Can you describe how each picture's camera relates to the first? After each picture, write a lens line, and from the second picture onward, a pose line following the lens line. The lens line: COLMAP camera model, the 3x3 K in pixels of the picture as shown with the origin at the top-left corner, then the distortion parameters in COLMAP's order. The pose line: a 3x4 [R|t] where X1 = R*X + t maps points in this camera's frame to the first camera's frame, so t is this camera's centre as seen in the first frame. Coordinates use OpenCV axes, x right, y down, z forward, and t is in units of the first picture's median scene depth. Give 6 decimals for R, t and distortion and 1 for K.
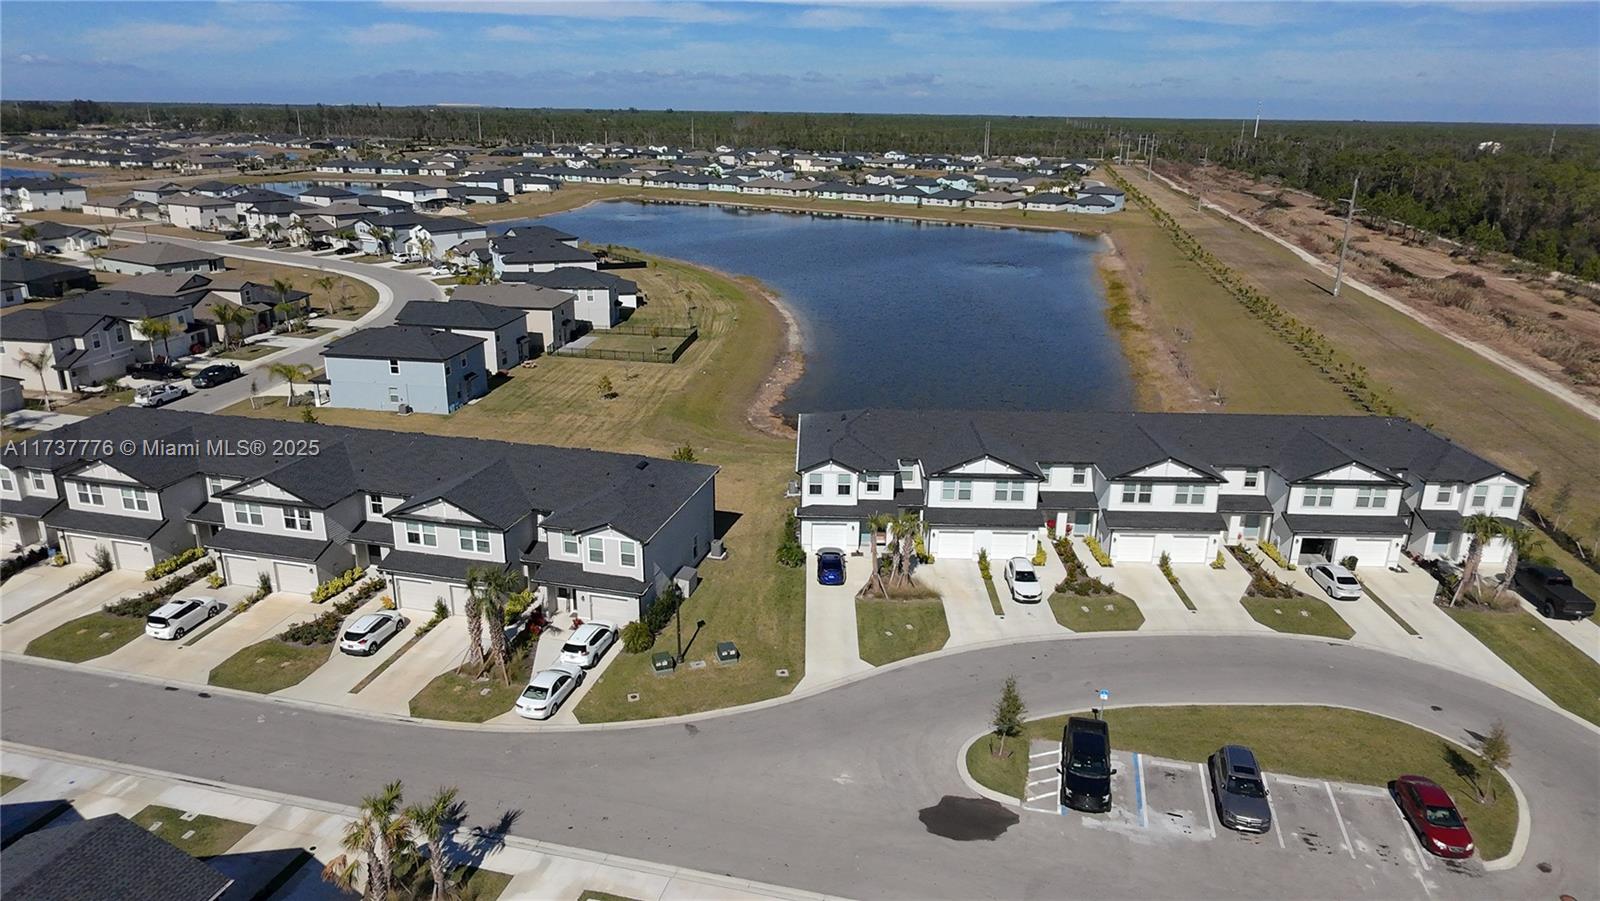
lens RADIAL K [[1037.7, 0, 797.1], [0, 1037.7, 449.5], [0, 0, 1]] dist [-0.000964, 0.005335]
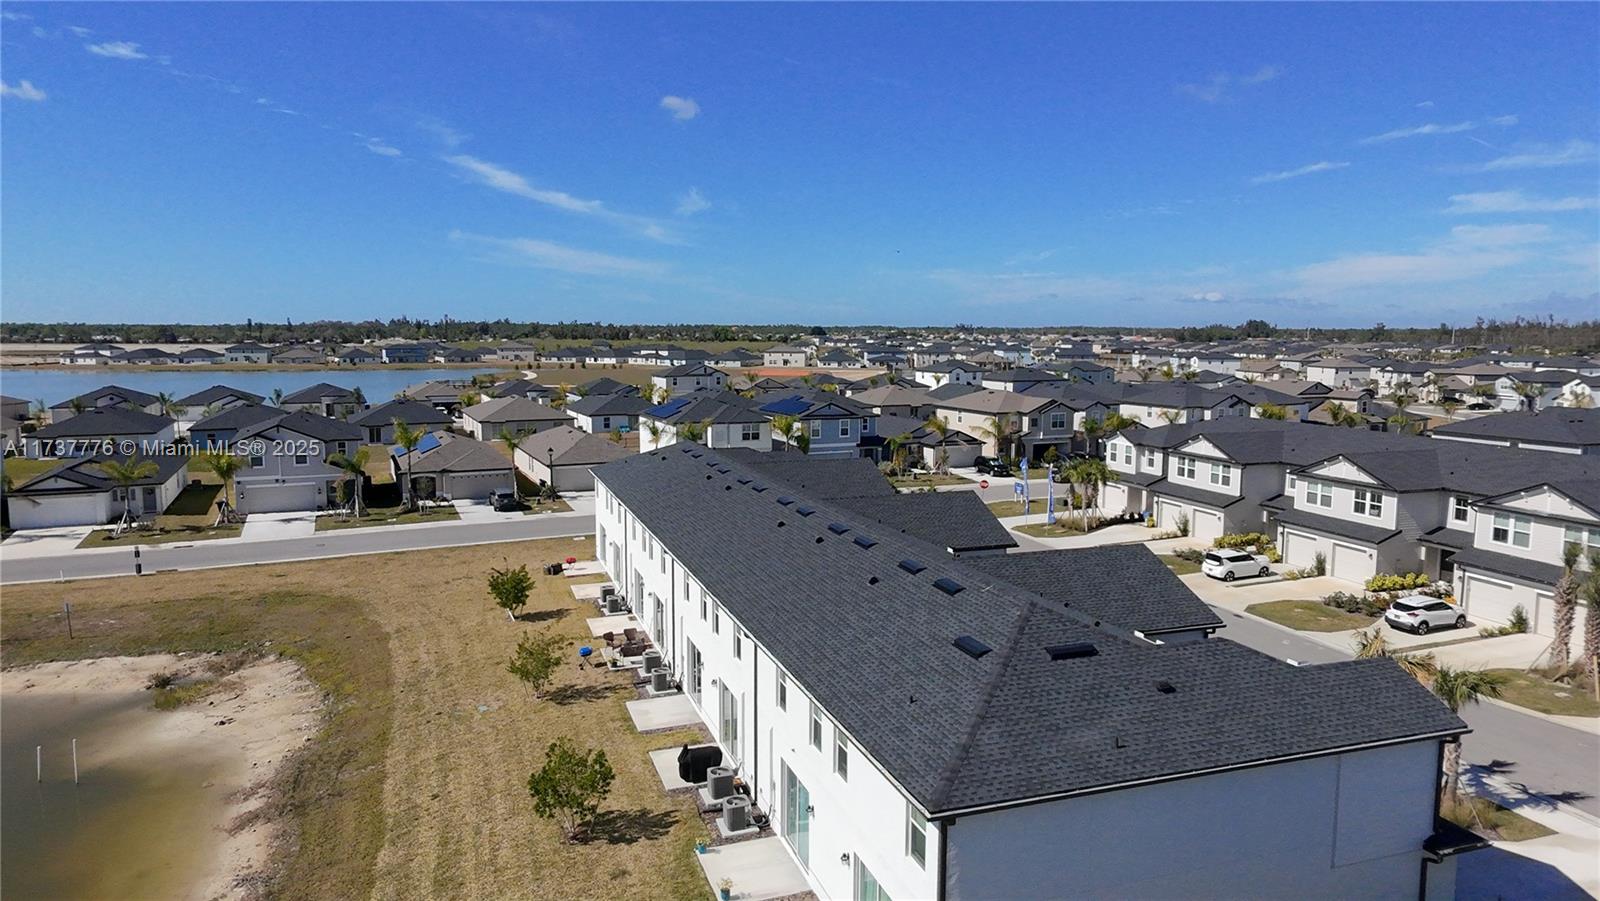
lens RADIAL K [[1037.7, 0, 805.4], [0, 1037.7, 450.8], [0, 0, 1]] dist [-0.000964, 0.005335]
pose [[0.552452, 0.078409, -0.829849, 0.016316], [-0.267731, 0.959505, -0.087576, 0.231969], [0.789378, 0.270558, 0.551073, 0.057680]]
